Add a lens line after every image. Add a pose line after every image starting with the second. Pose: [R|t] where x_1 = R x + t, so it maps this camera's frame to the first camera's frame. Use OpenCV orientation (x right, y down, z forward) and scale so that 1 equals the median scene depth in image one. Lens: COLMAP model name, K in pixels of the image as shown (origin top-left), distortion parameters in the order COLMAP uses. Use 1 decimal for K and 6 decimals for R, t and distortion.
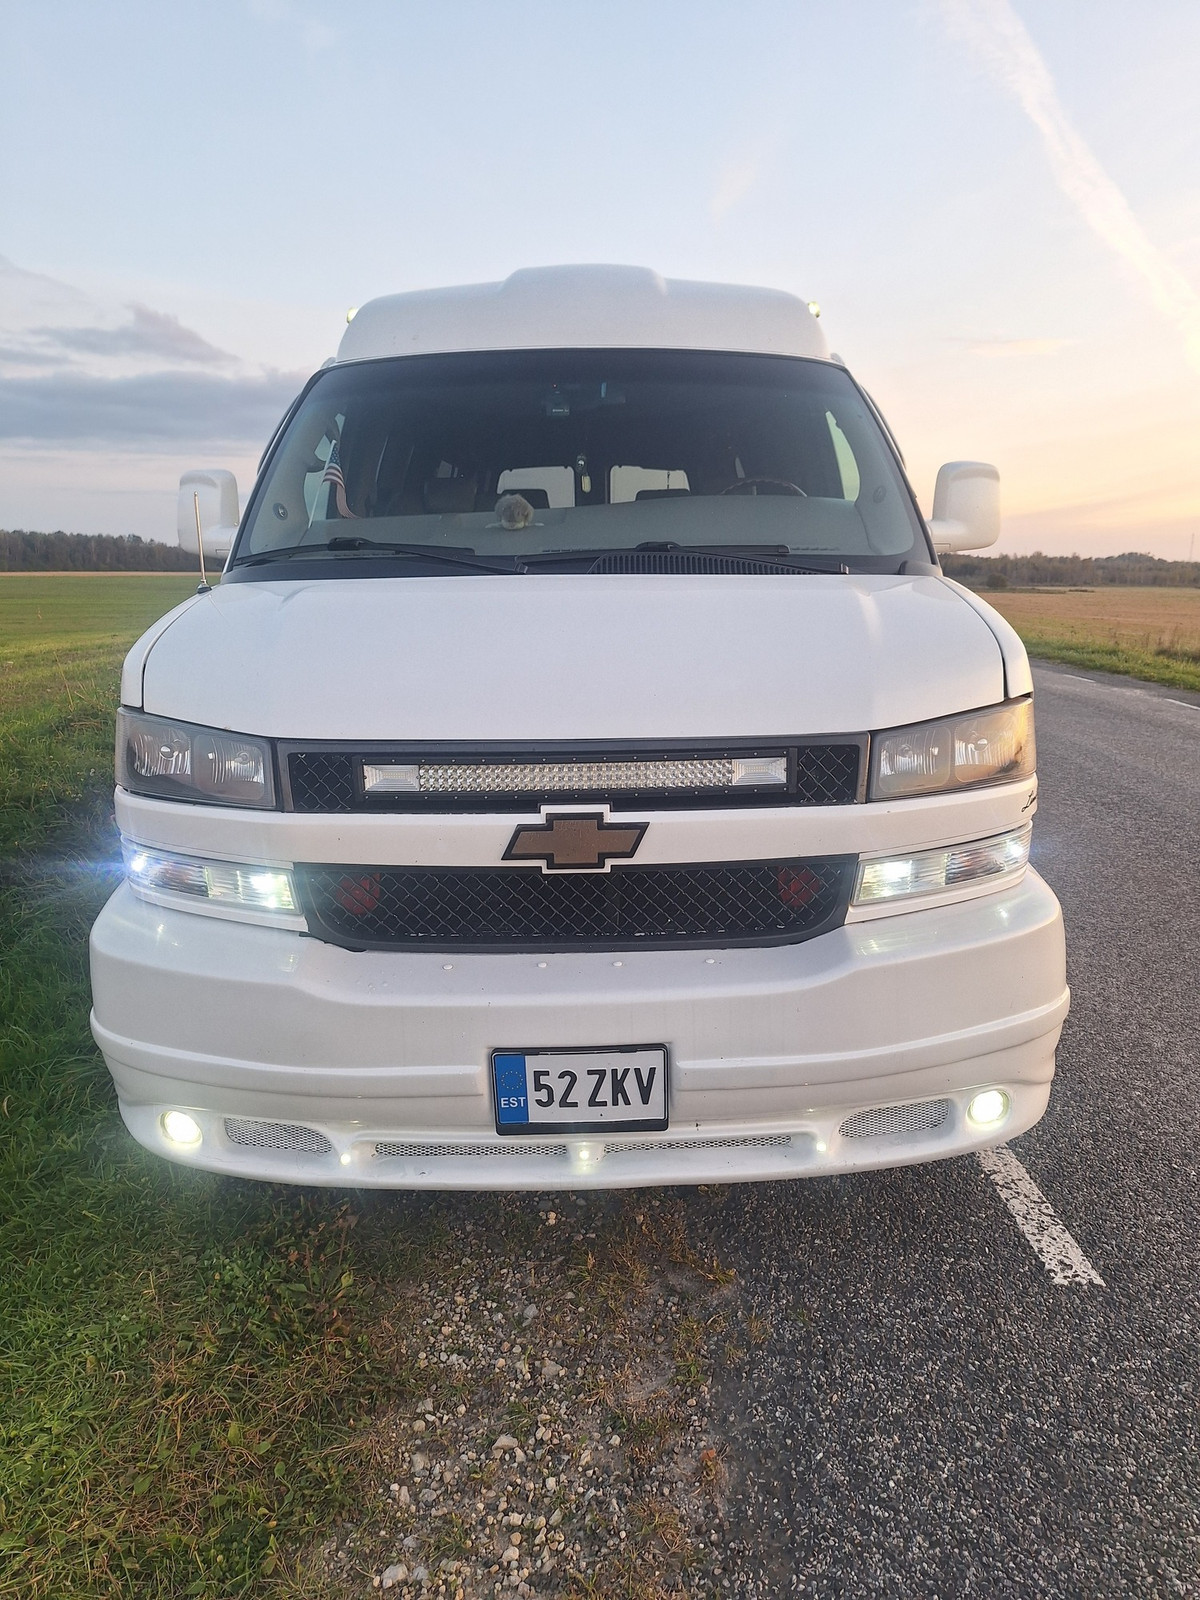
lens RADIAL K [[1073.7, 0, 671.1], [0, 1073.7, 729.5], [0, 0, 1]] dist [0.070924, -0.021354]
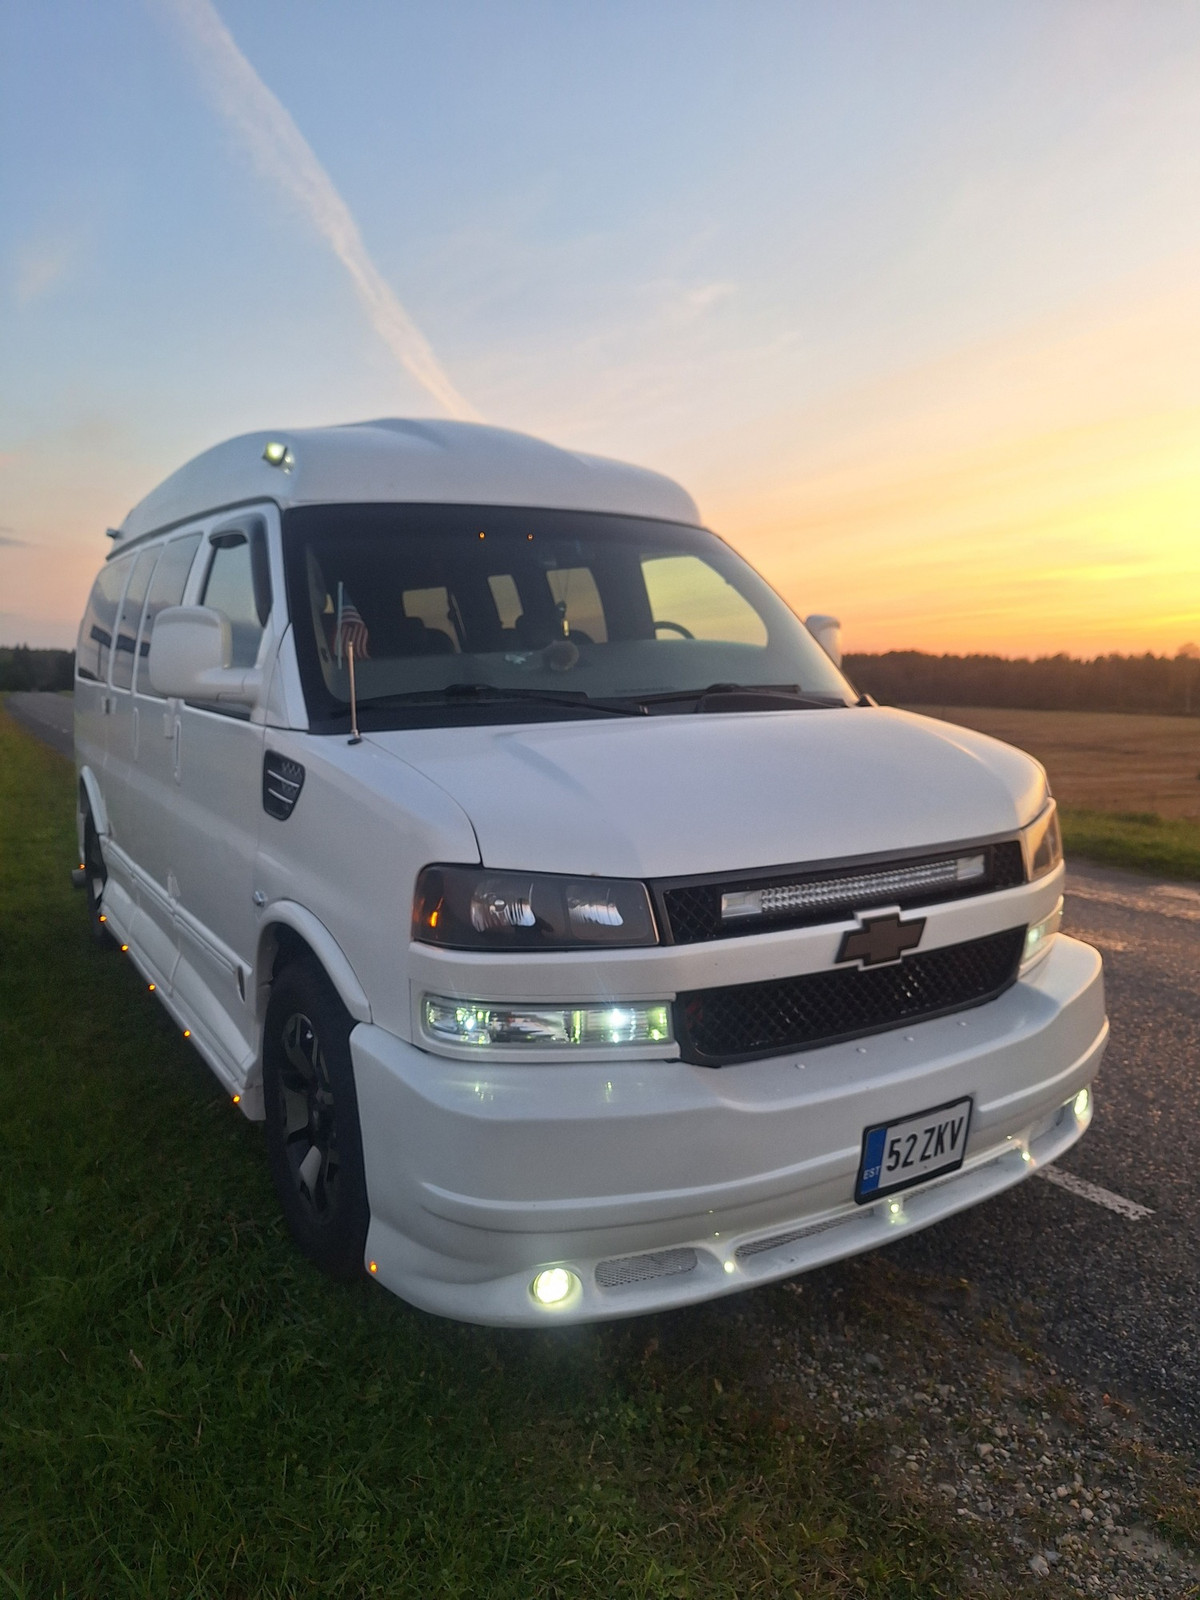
lens RADIAL K [[1073.7, 0, 536.3], [0, 1073.7, 793.3], [0, 0, 1]] dist [0.070924, -0.021354]
pose [[0.863253, -0.059067, 0.501303, -1.002944], [0.084865, 0.995977, -0.028787, -0.054468], [-0.497586, 0.067394, 0.864793, 0.148247]]
